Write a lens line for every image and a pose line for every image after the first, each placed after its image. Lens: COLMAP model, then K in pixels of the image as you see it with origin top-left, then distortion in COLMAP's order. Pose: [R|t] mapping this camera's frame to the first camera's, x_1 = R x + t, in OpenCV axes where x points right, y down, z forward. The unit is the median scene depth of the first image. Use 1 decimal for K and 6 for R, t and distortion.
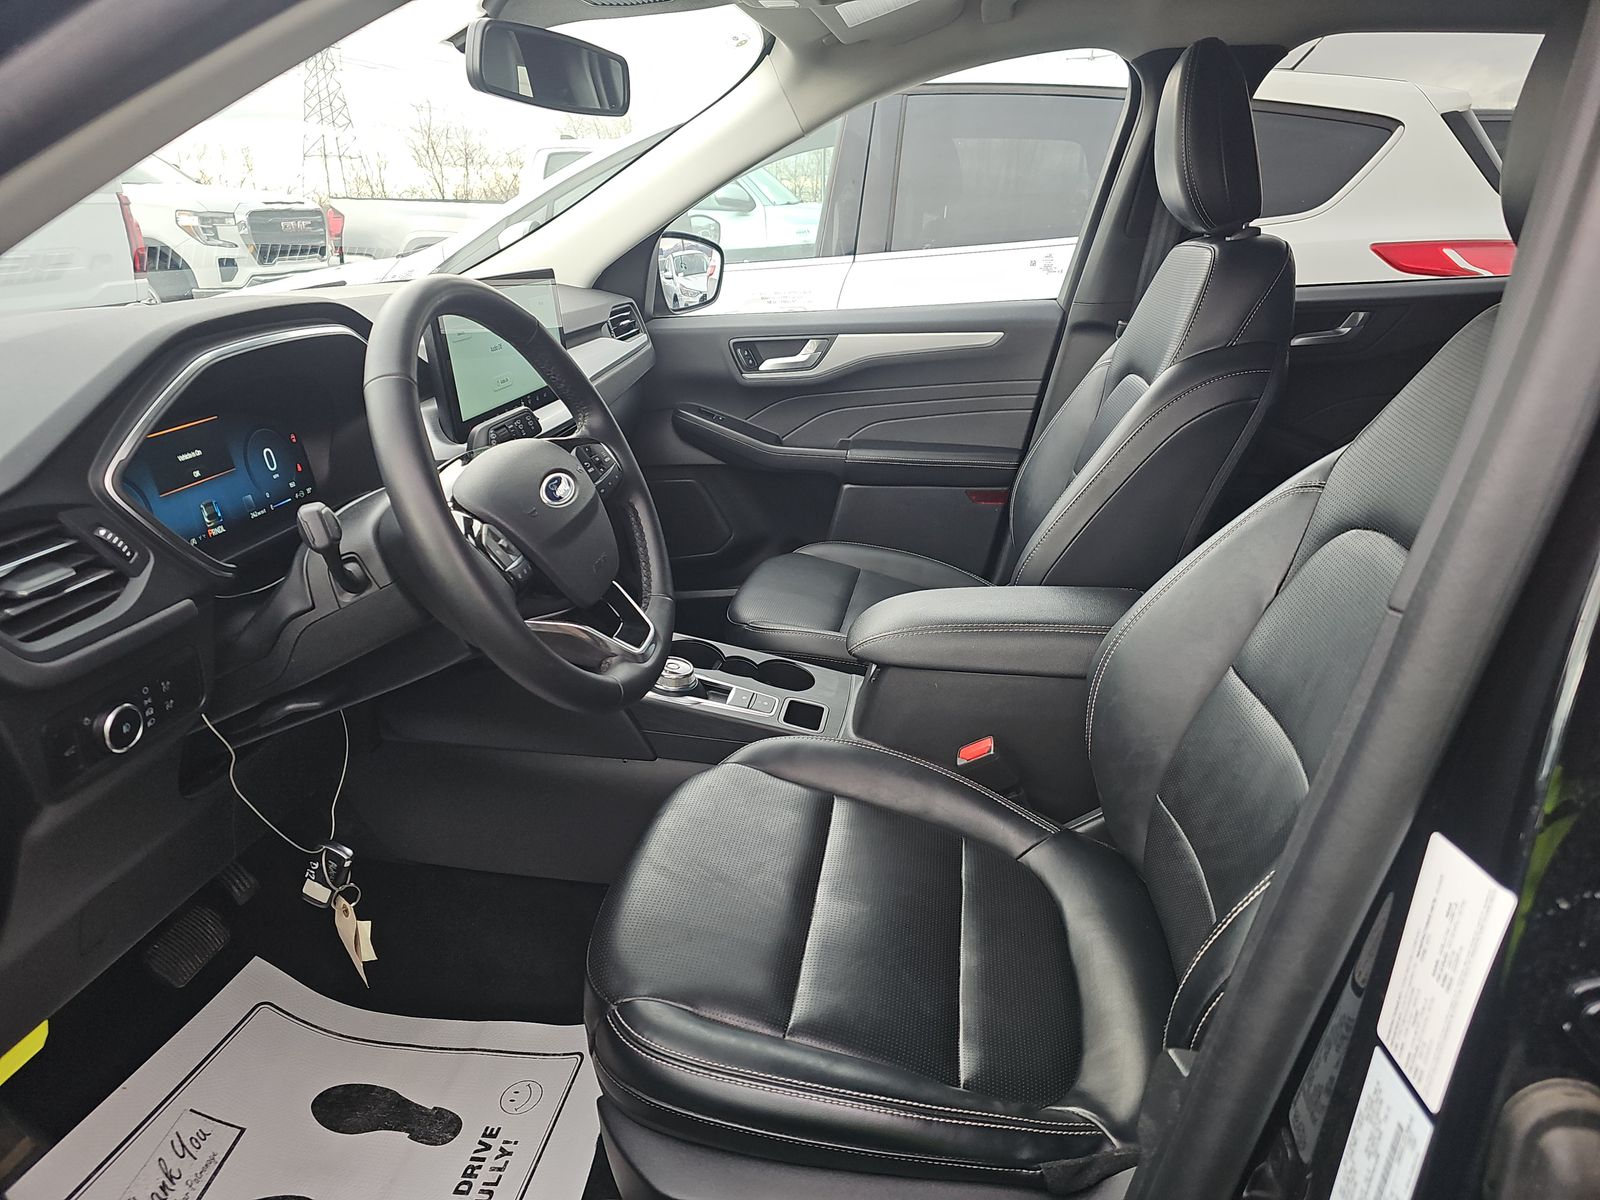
lens RADIAL K [[1066.4, 0, 825.3], [0, 1066.4, 599.2], [0, 0, 1]] dist [0.106842, -0.141839]
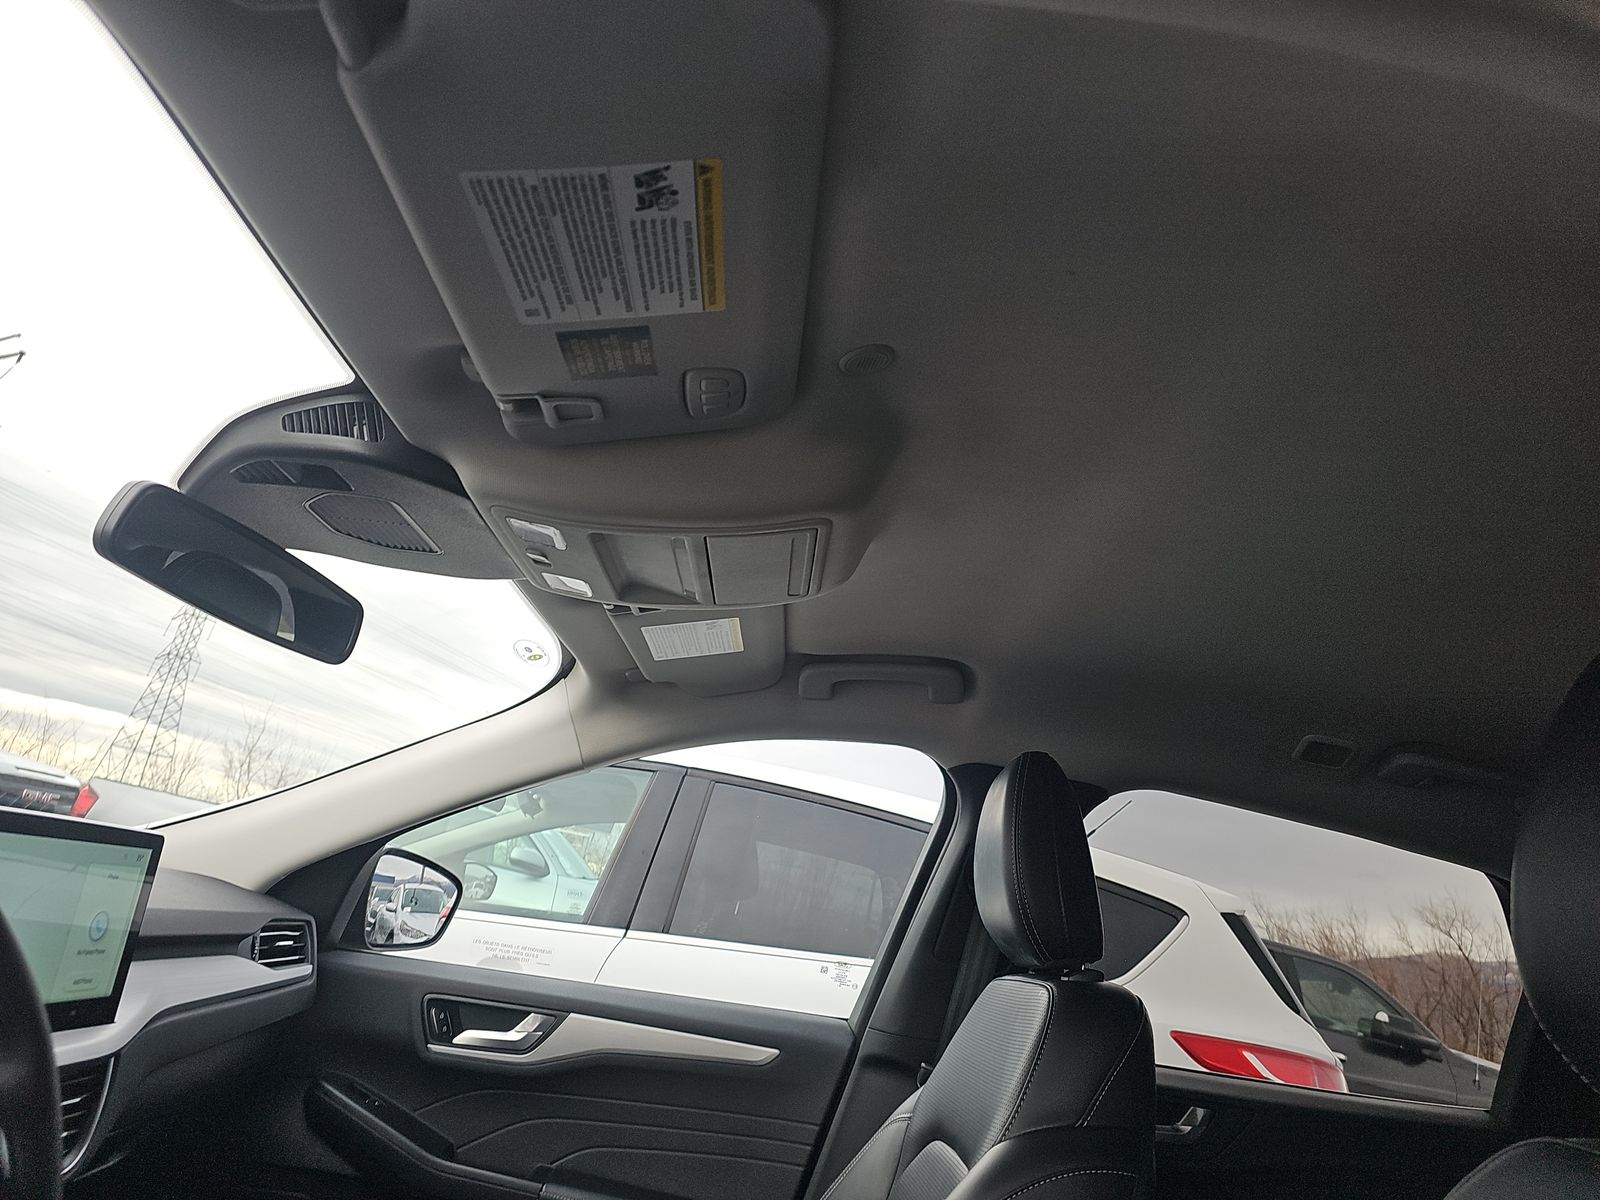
lens RADIAL K [[1063.4, 0, 805.2], [0, 1063.4, 599.5], [0, 0, 1]] dist [0.018006, -0.004403]
pose [[0.969689, 0.224473, 0.096519, 0.035246], [-0.122758, 0.789093, -0.601883, -0.041576], [-0.211269, 0.571791, 0.792730, 0.191861]]
